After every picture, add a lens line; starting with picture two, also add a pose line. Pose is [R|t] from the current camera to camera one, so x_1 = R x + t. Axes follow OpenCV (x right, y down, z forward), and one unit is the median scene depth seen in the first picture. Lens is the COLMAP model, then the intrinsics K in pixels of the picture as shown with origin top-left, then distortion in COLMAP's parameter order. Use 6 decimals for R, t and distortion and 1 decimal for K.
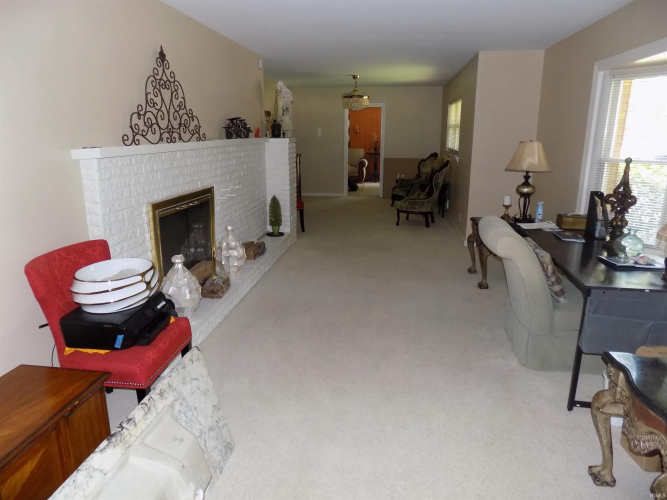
lens RADIAL K [[446.0, 0, 333.5], [0, 446.0, 250.0], [0, 0, 1]] dist [-0.007891, 0.000100]
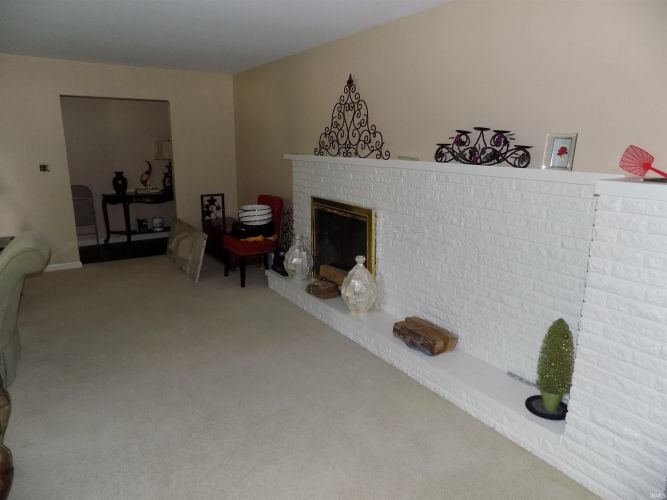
lens RADIAL K [[446.0, 0, 333.5], [0, 446.0, 250.0], [0, 0, 1]] dist [-0.007891, 0.000100]
pose [[-0.746001, 0.155116, -0.647627, 0.466478], [-0.178052, 0.890631, 0.418417, -0.526061], [0.641701, 0.427451, -0.636793, 1.900200]]
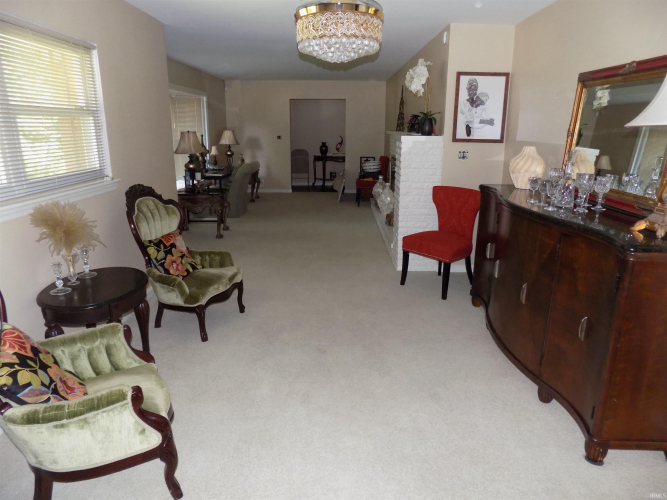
lens RADIAL K [[446.0, 0, 333.5], [0, 446.0, 250.0], [0, 0, 1]] dist [-0.007891, 0.000100]
pose [[-0.989313, 0.038851, -0.140535, 0.255535], [-0.038153, 0.861283, 0.506692, -0.837772], [0.140726, 0.506639, -0.850596, 3.151975]]
